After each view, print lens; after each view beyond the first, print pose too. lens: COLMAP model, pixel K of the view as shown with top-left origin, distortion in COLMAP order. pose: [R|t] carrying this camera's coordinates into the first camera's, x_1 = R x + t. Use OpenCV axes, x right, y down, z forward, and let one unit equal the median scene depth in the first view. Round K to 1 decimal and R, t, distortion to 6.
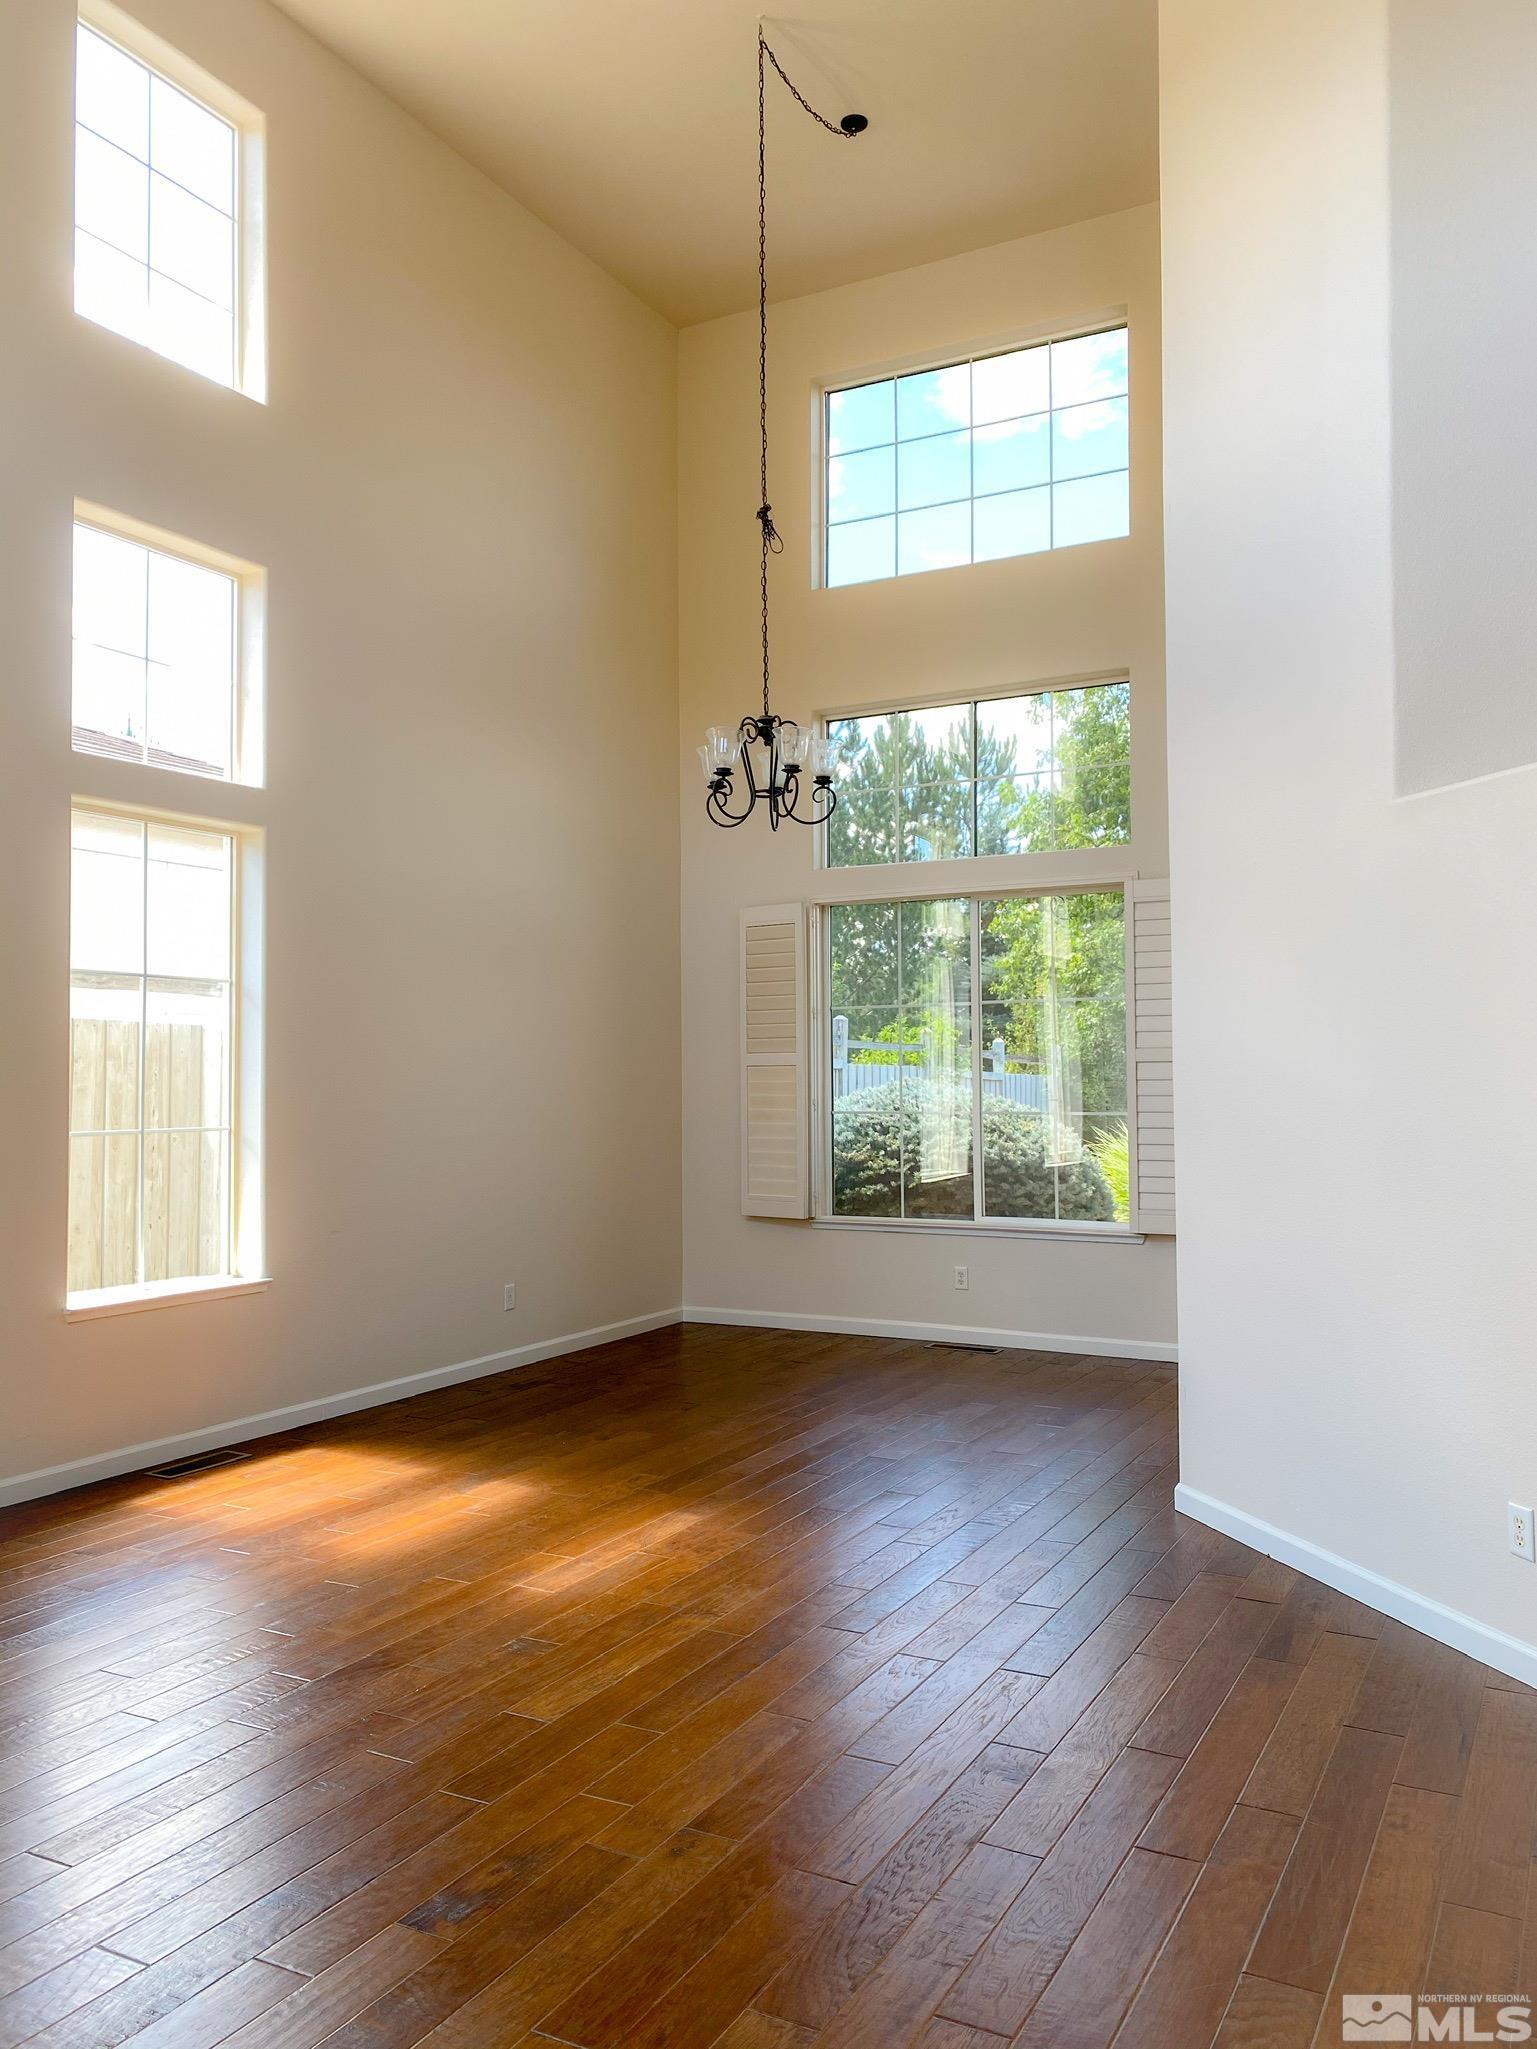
lens RADIAL K [[1580.4, 0, 768.5], [0, 1580.4, 1024.5], [0, 0, 1]] dist [0.049907, -0.004318]
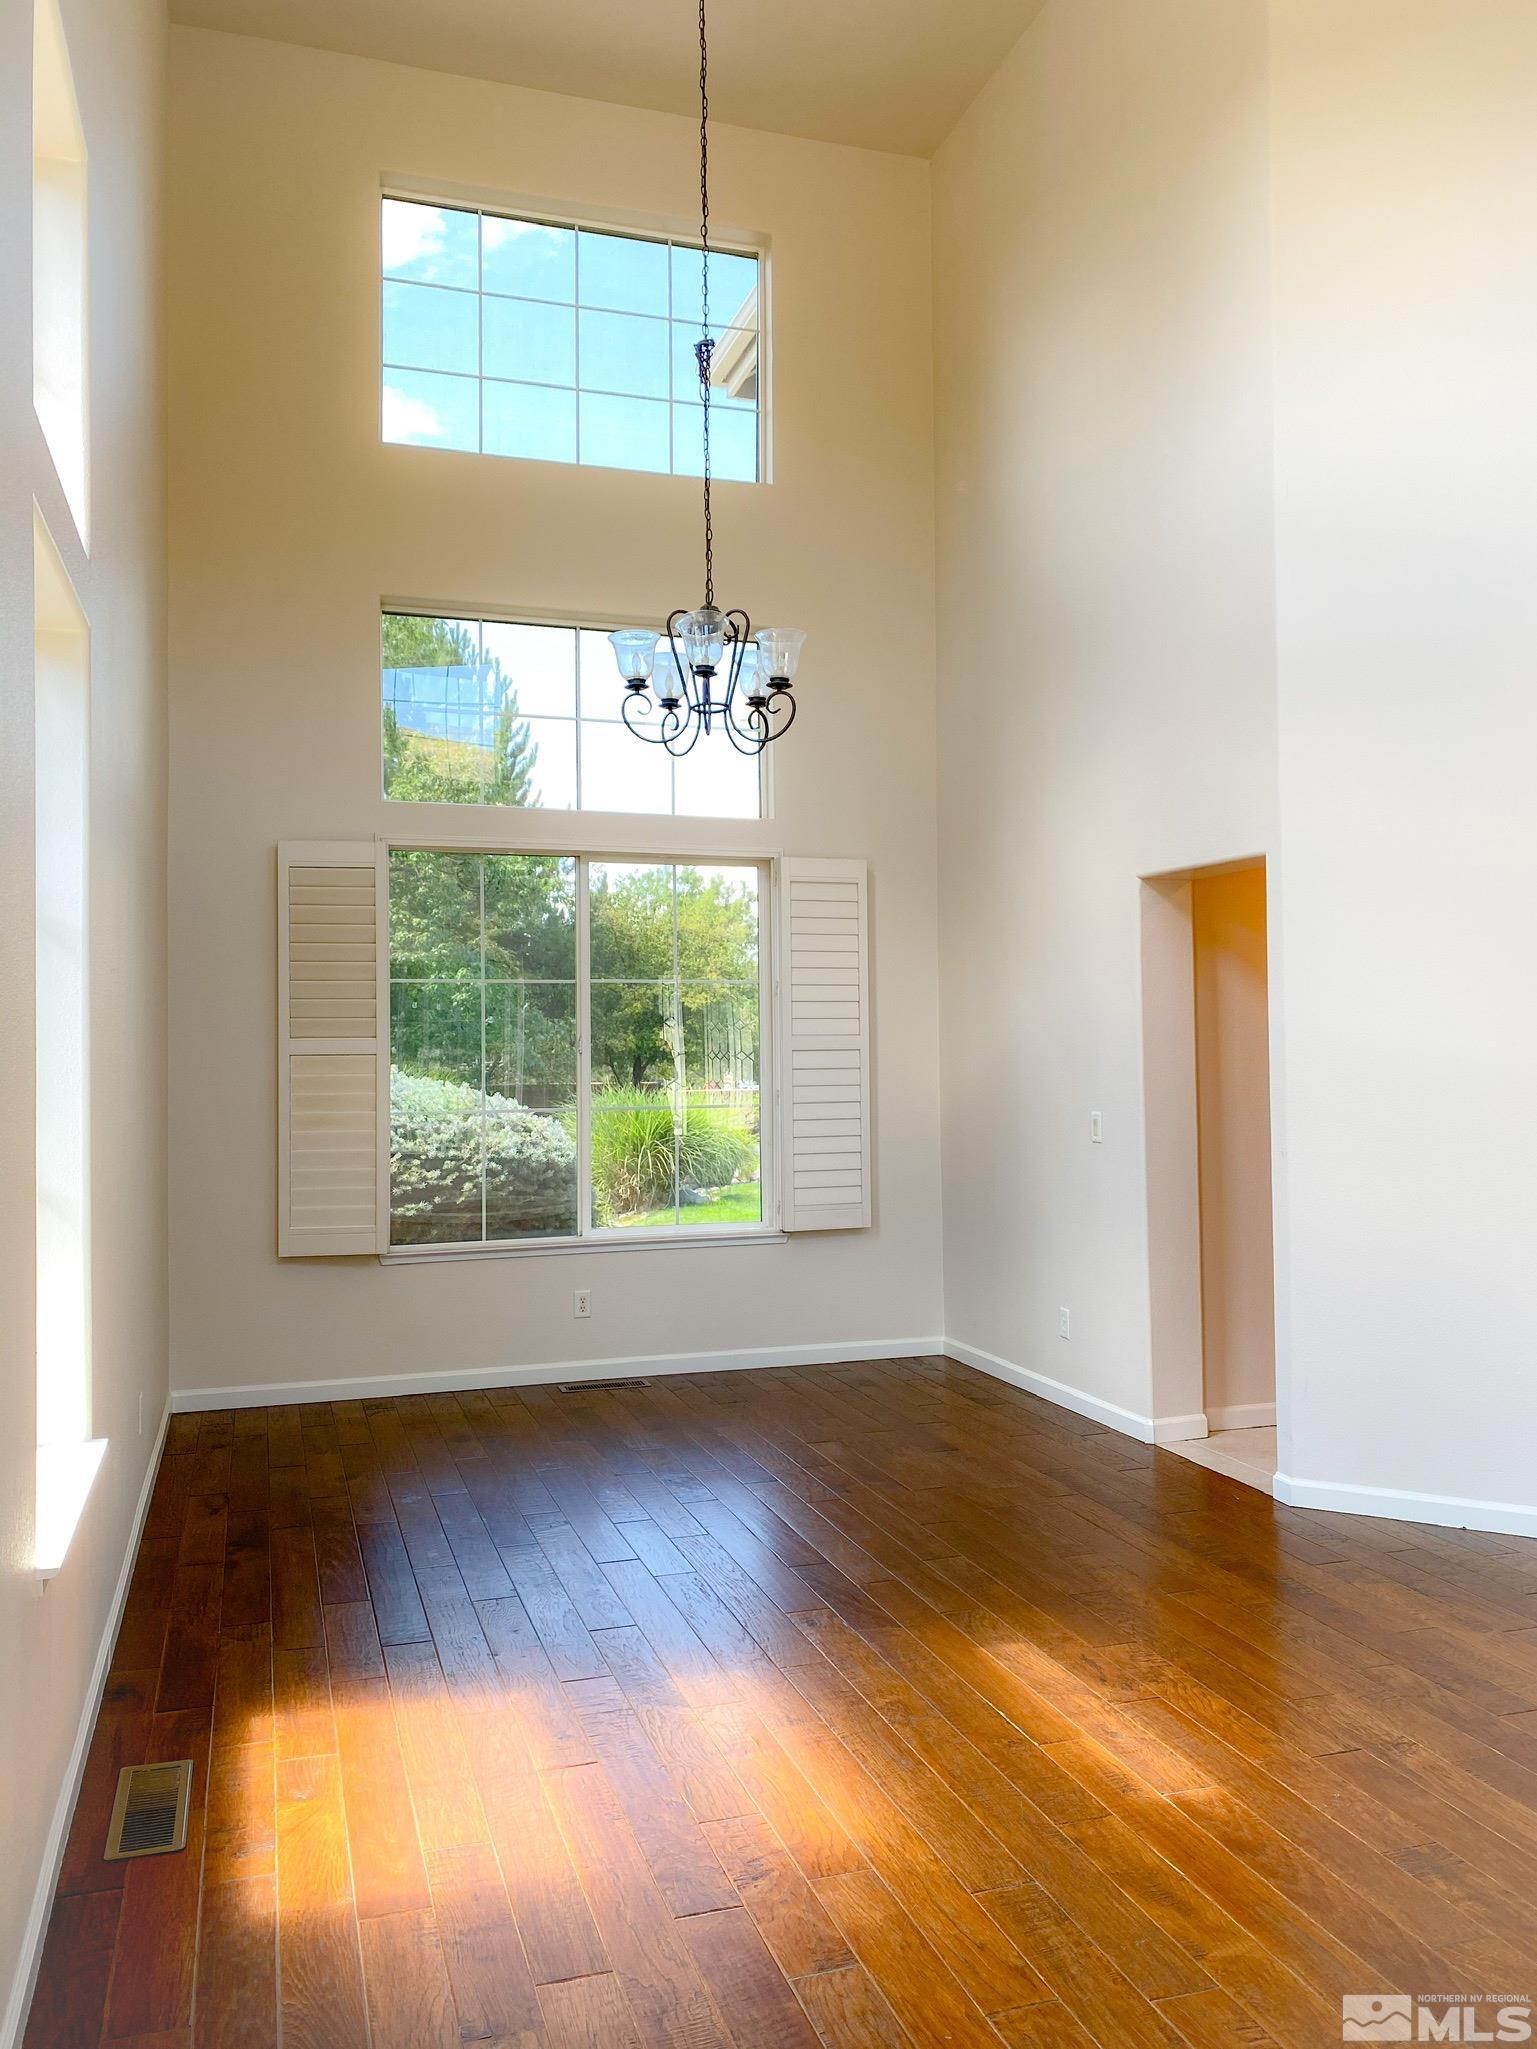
lens RADIAL K [[1588.2, 0, 768.5], [0, 1588.2, 1024.5], [0, 0, 1]] dist [0.010495, 0.007121]
pose [[0.698339, 0.007200, 0.715731, -0.416284], [-0.016108, 0.999854, 0.005659, 0.003595], [-0.715586, -0.015481, 0.698353, 0.332804]]
